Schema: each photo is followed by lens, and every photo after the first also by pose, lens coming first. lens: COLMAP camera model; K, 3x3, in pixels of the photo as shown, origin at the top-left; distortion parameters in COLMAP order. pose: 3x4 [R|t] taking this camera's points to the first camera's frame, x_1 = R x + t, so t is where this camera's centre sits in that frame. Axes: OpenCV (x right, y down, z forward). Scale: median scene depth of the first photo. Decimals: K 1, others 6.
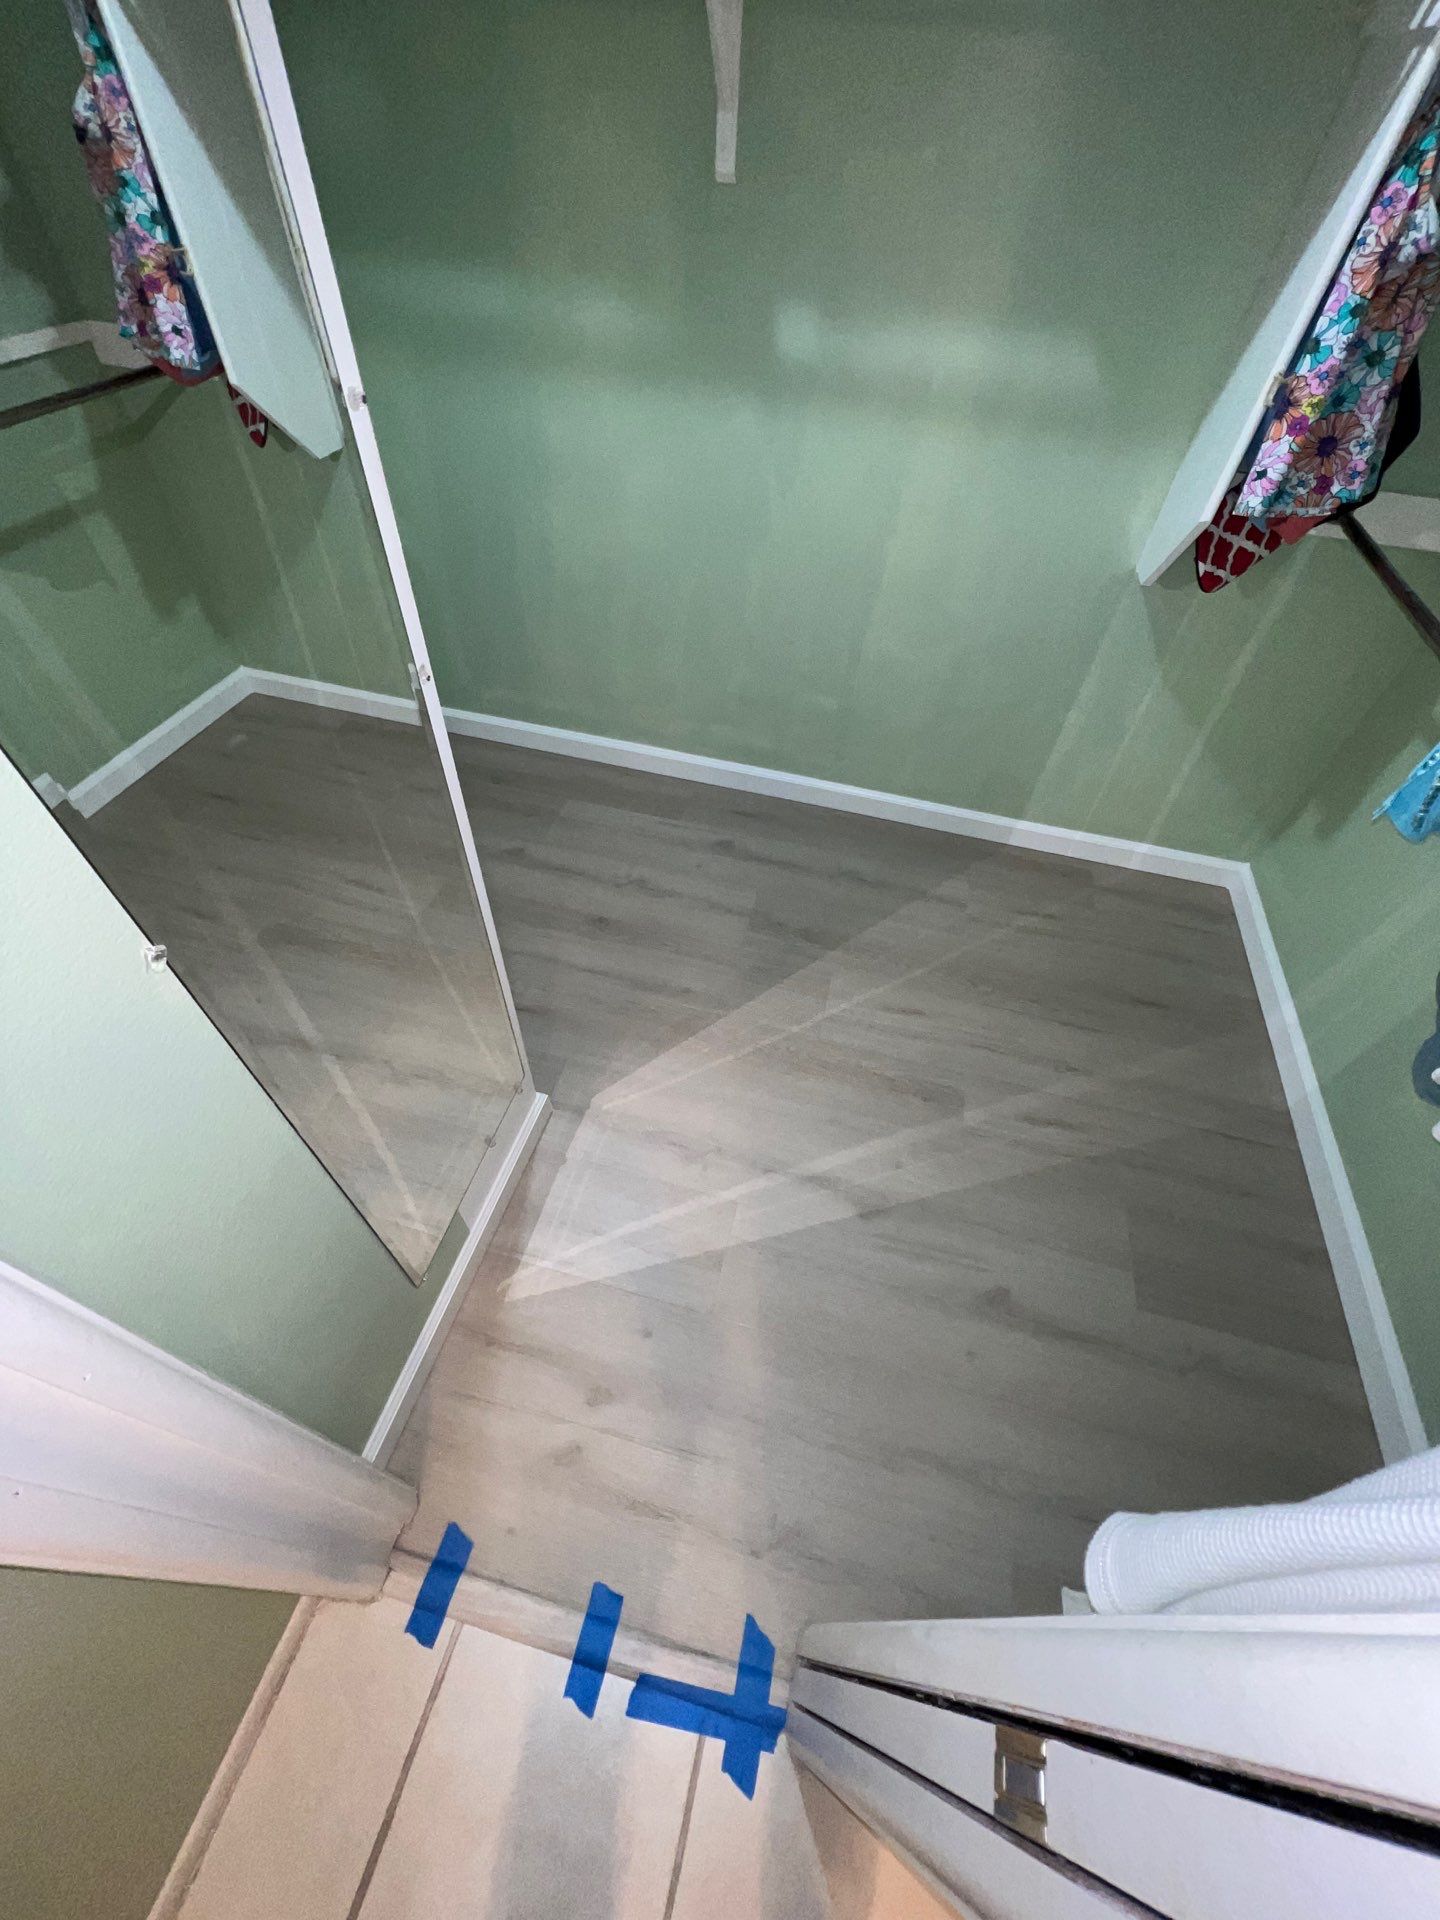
lens RADIAL K [[759.4, 0, 720.0], [0, 759.4, 960.0], [0, 0, 1]] dist [0.001830, 0.000290]
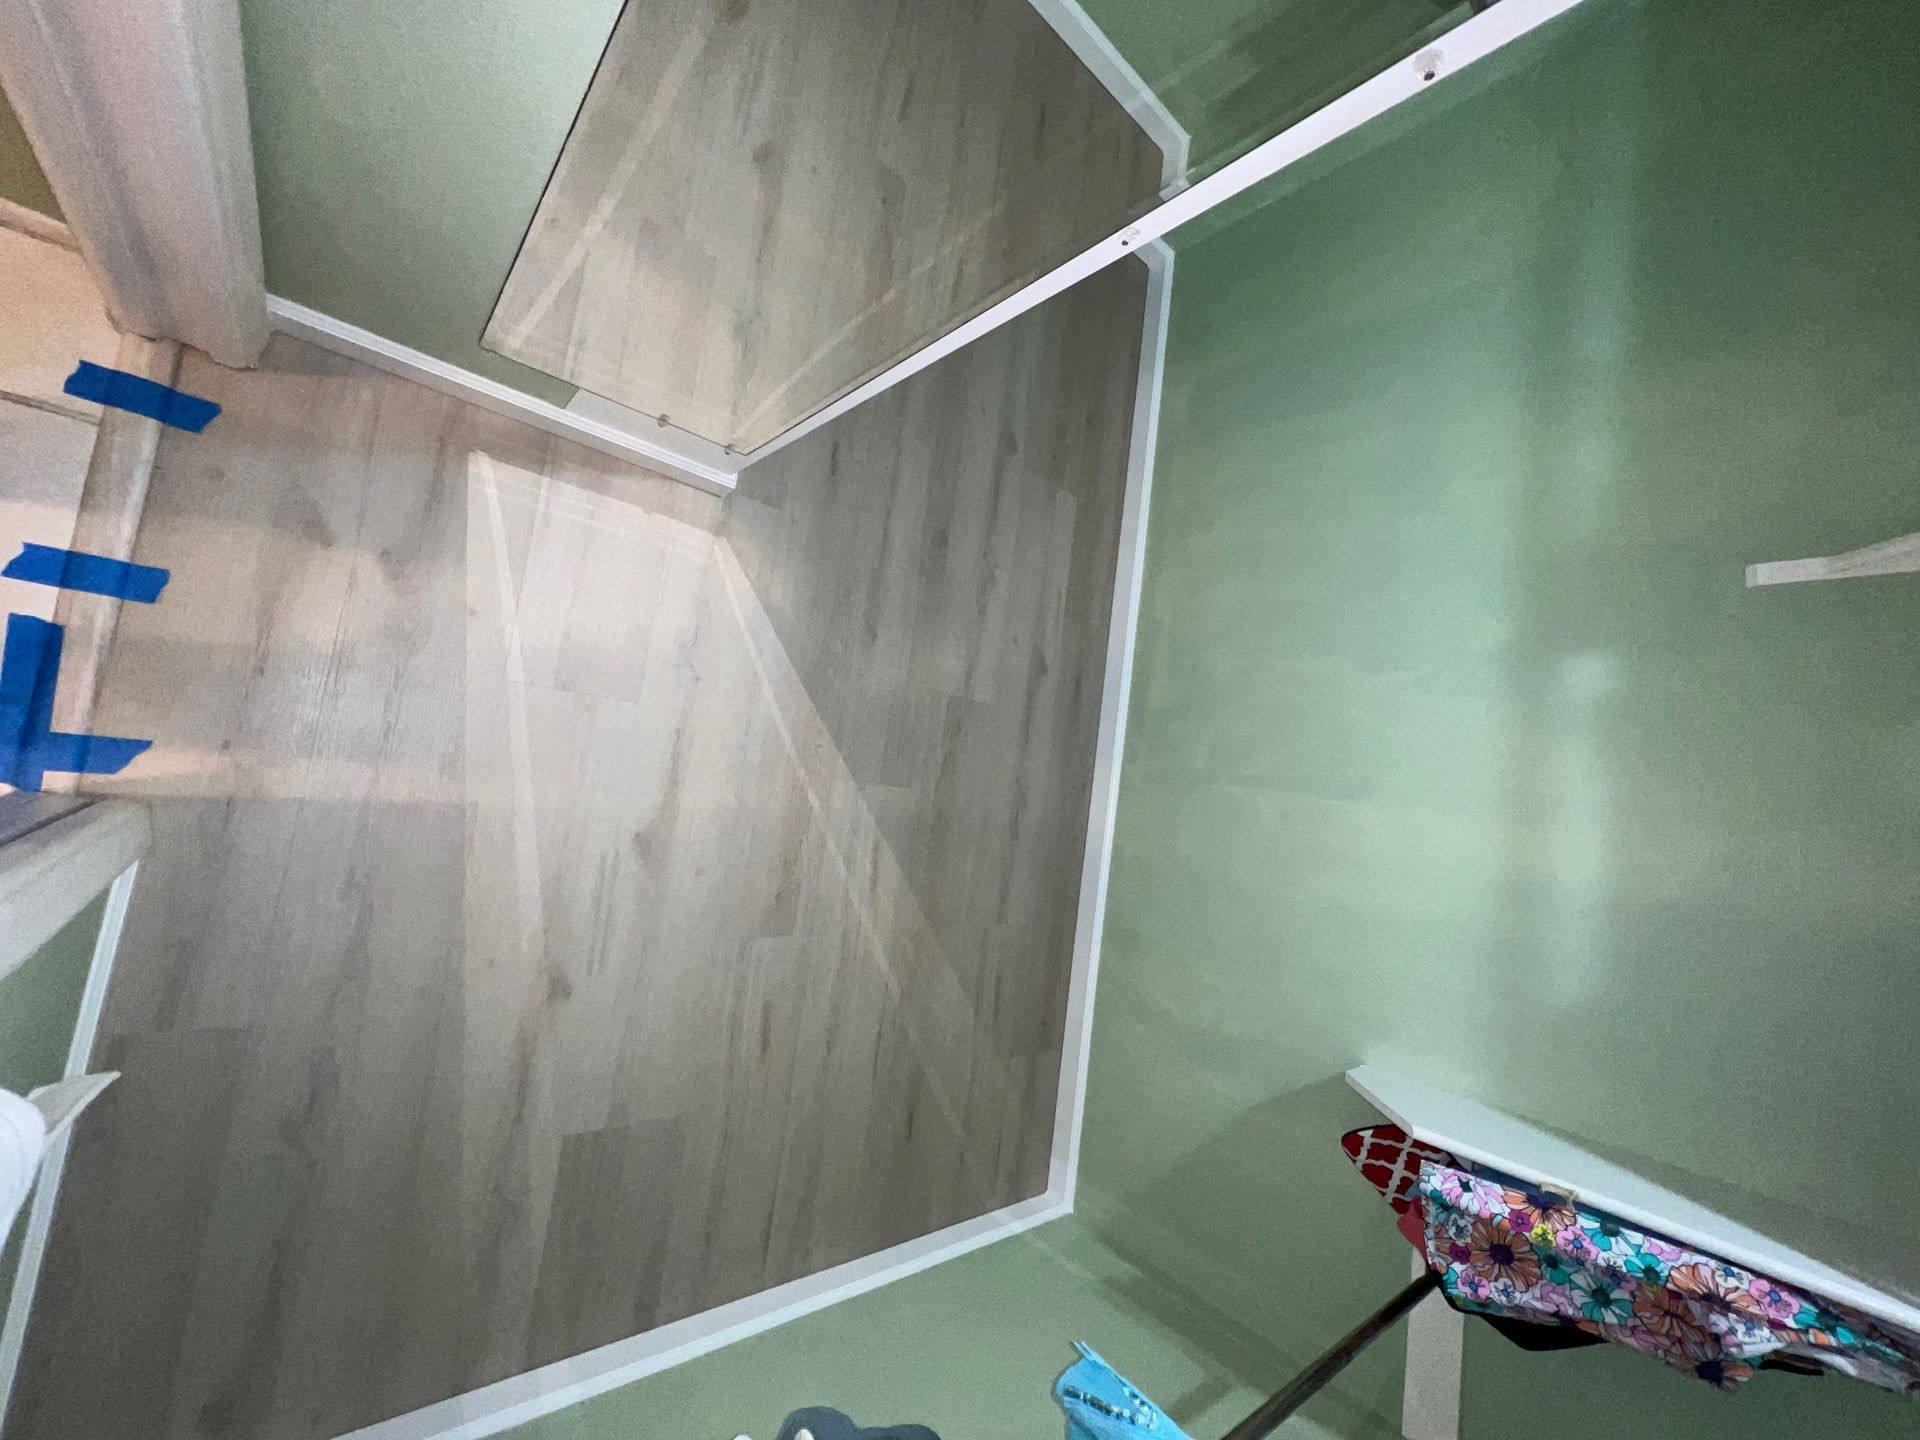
lens RADIAL K [[759.4, 0, 960.0], [0, 759.4, 720.0], [0, 0, 1]] dist [0.001830, 0.000290]
pose [[0.096865, 0.995042, 0.022568, 0.077492], [-0.995243, 0.096596, 0.012701, -0.103397], [0.010458, -0.023691, 0.999665, 0.097162]]
